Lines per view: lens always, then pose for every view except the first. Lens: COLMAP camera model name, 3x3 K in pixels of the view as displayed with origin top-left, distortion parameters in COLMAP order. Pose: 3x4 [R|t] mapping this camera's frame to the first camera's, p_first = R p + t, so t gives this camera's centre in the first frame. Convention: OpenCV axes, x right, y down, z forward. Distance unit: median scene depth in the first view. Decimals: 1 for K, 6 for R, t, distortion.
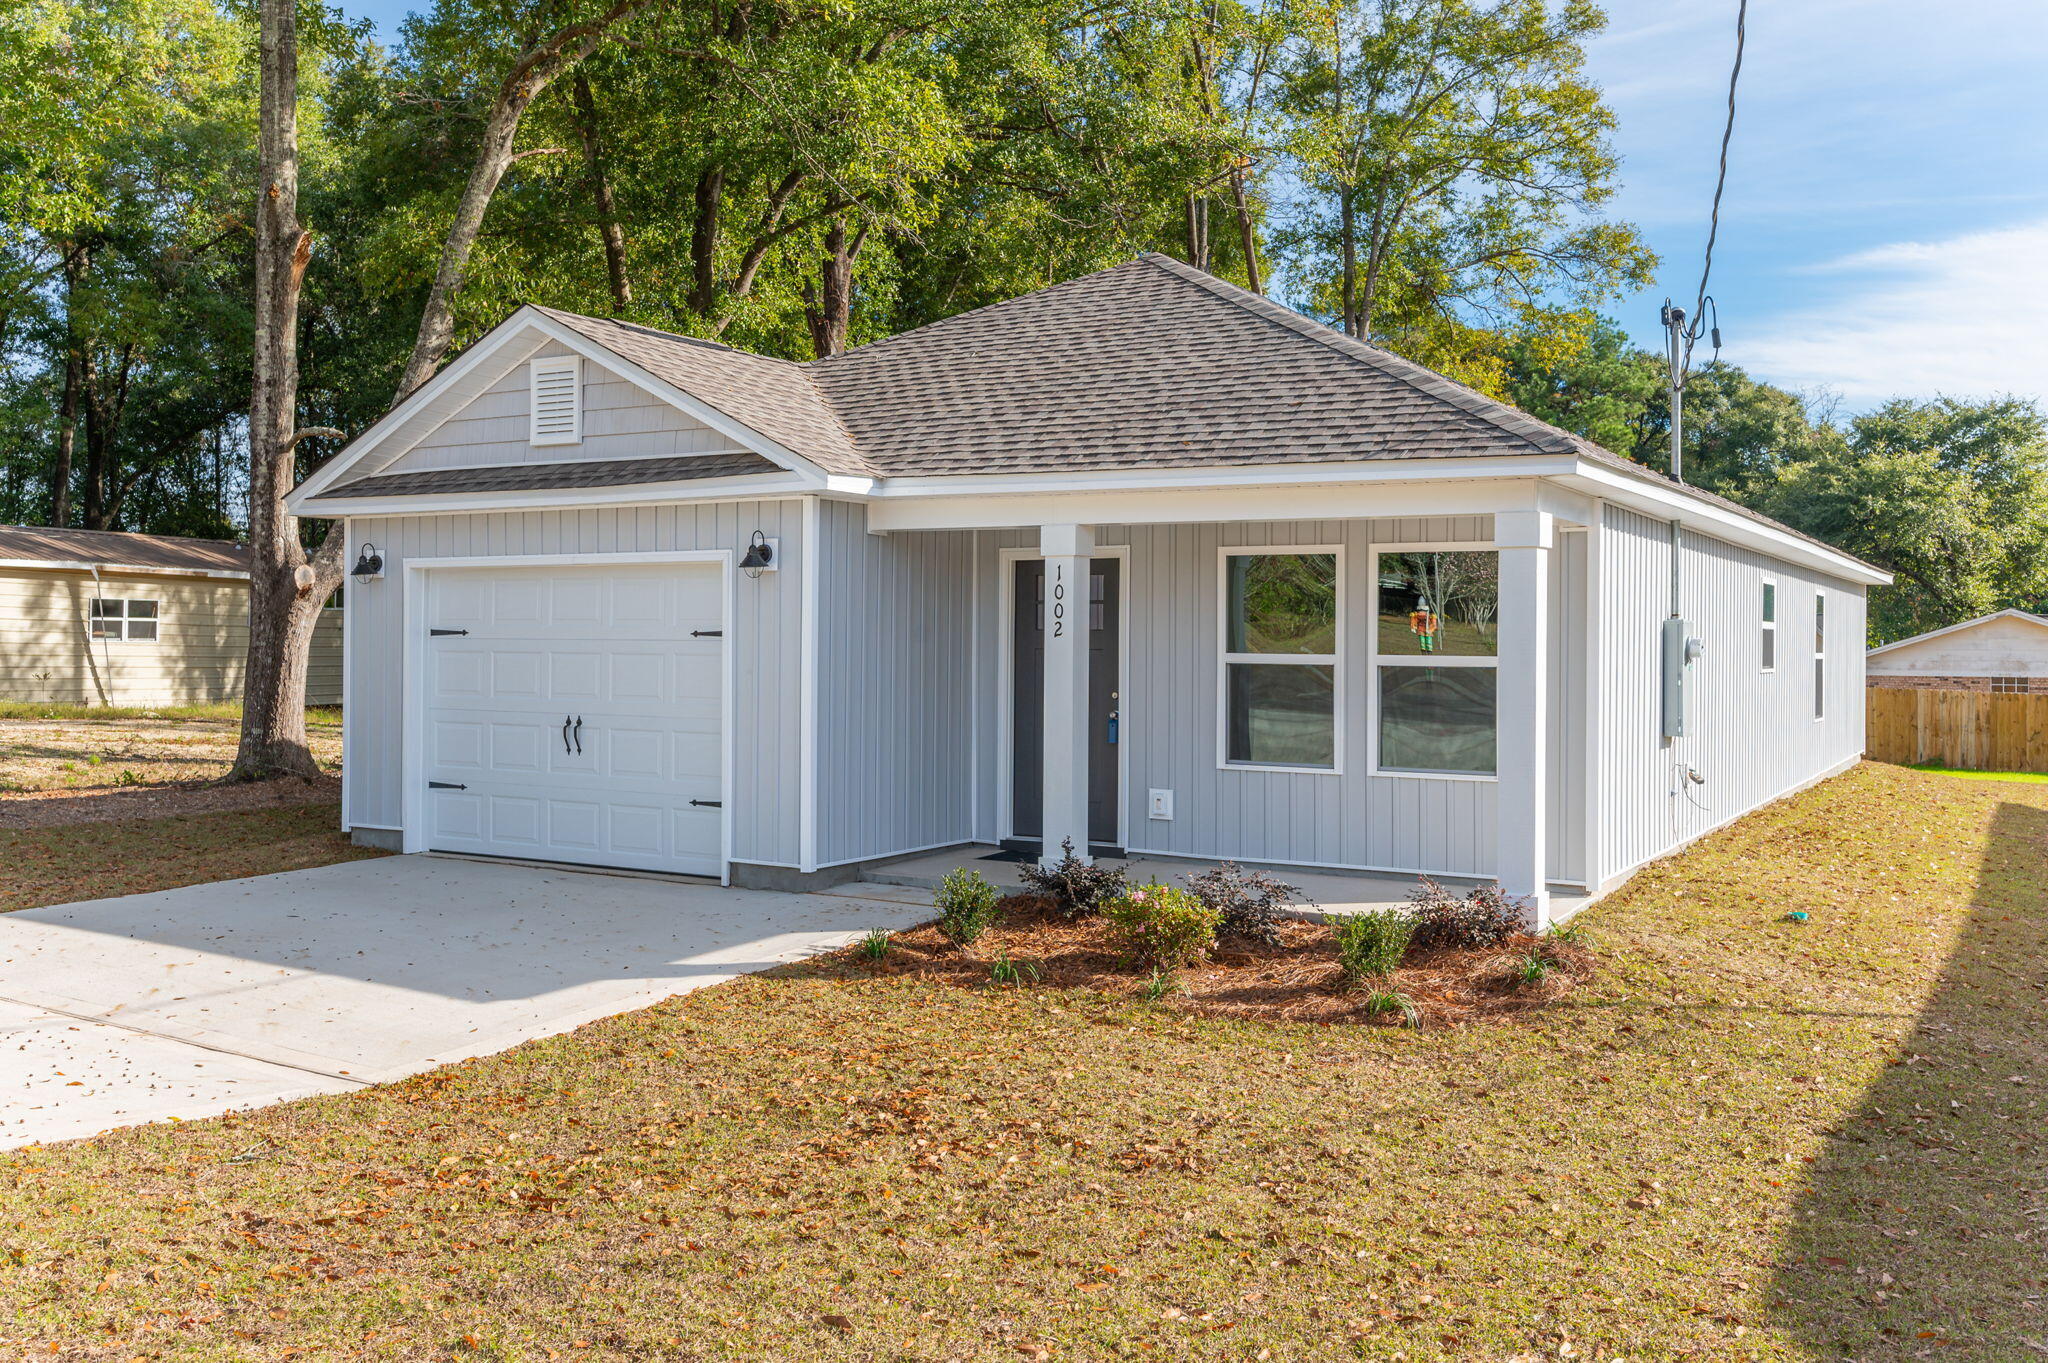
lens RADIAL K [[1804.2, 0, 1023.1], [0, 1804.2, 672.0], [0, 0, 1]] dist [0.000222, -0.007763]
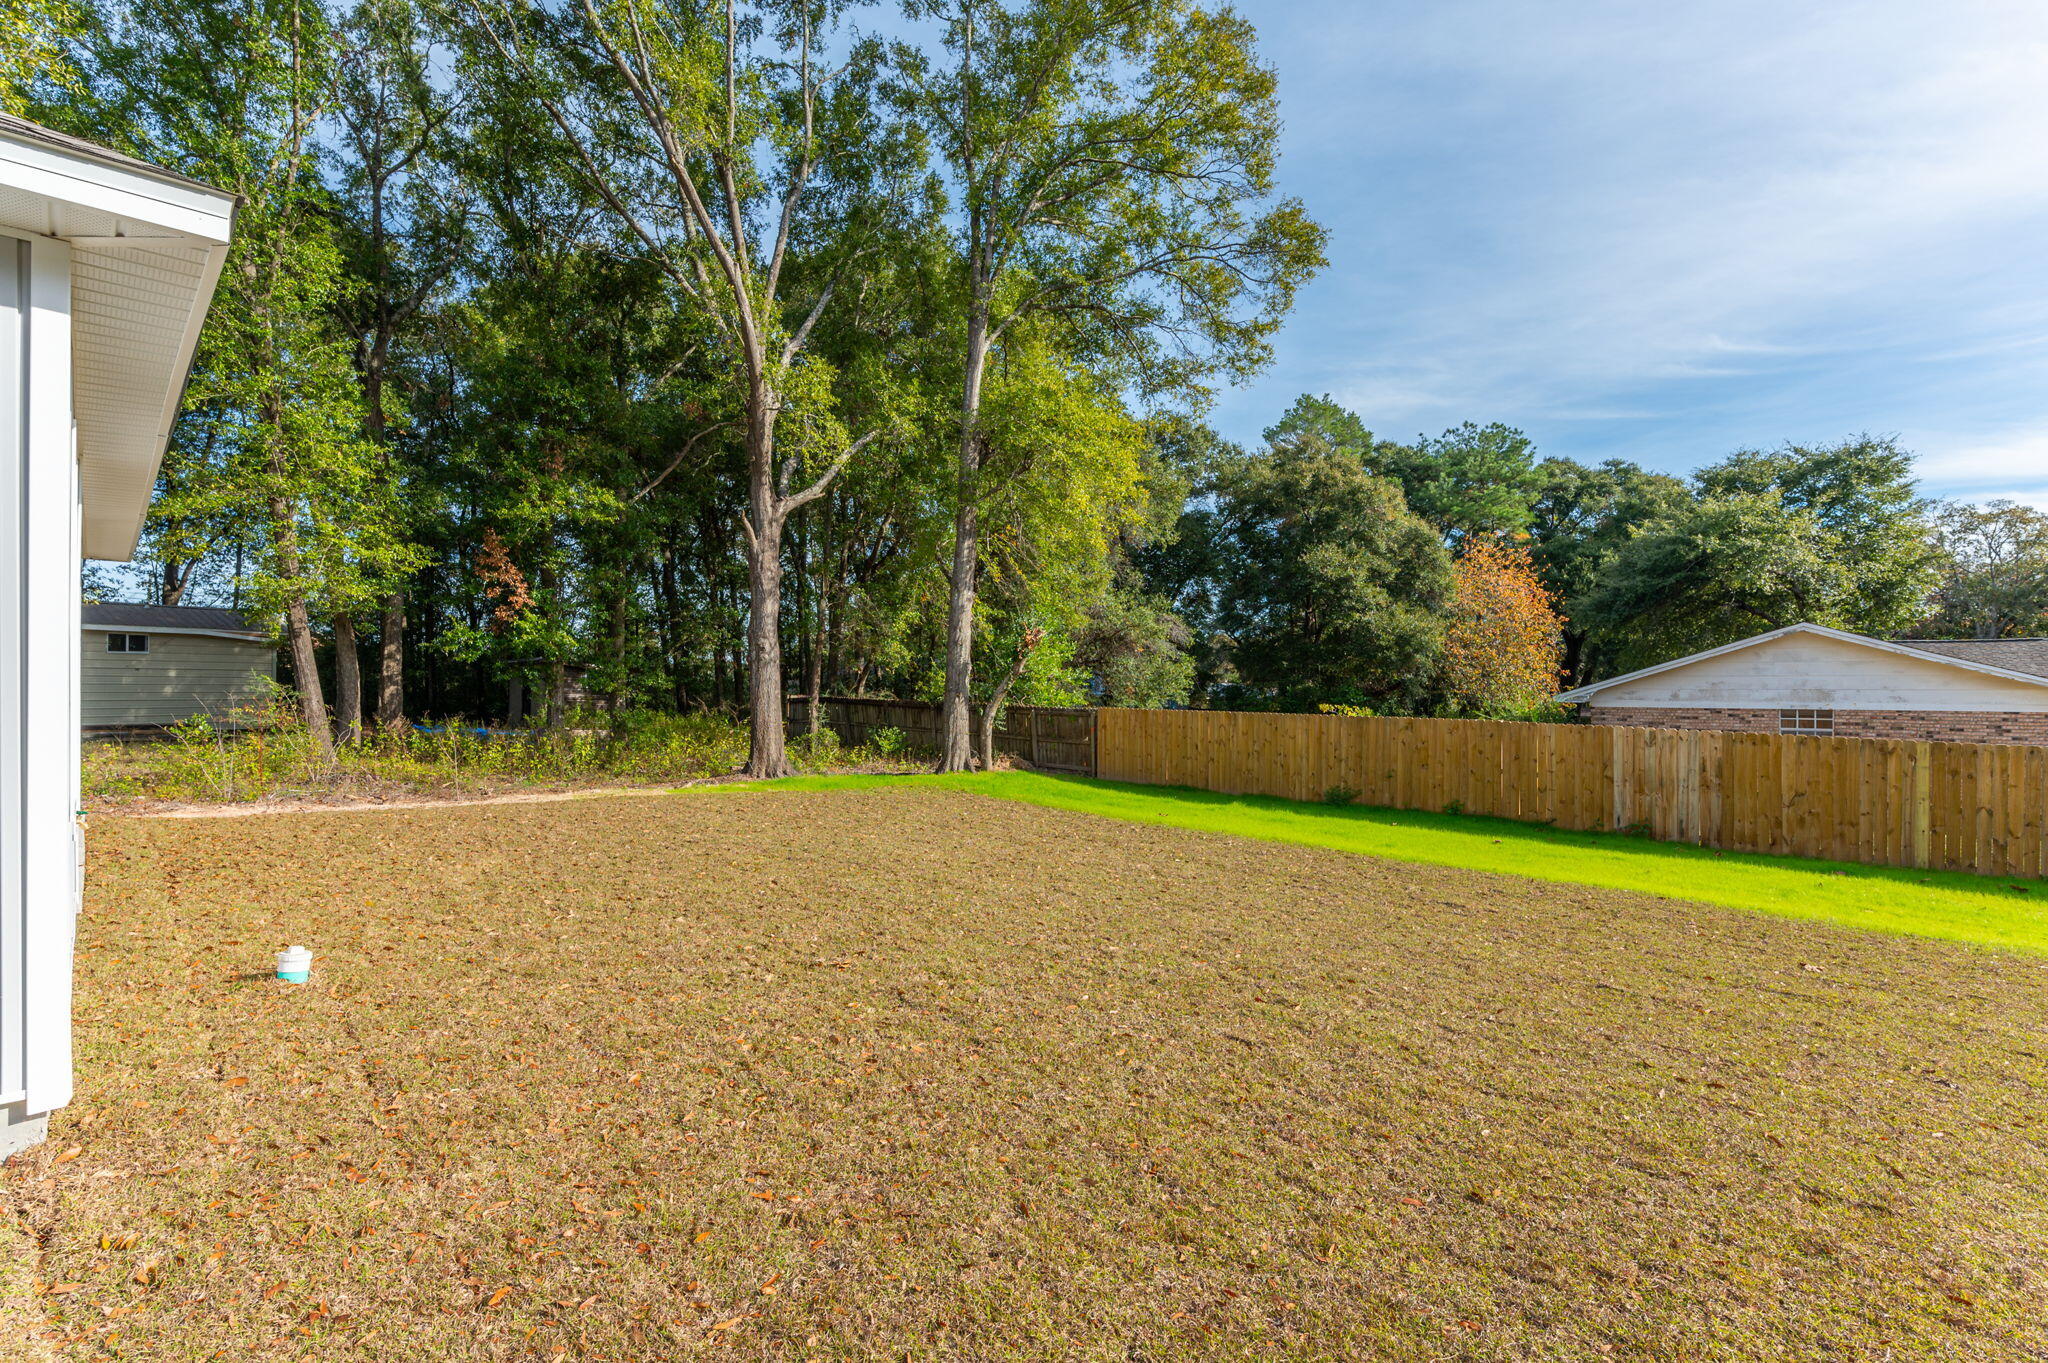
lens RADIAL K [[969.5, 0, 1024.6], [0, 969.5, 693.3], [0, 0, 1]] dist [-0.000313, -0.000138]
pose [[0.967320, -0.004669, -0.253515, 0.232063], [0.000782, 0.999881, -0.015434, 0.001473], [0.253557, 0.014731, 0.967208, 0.359728]]
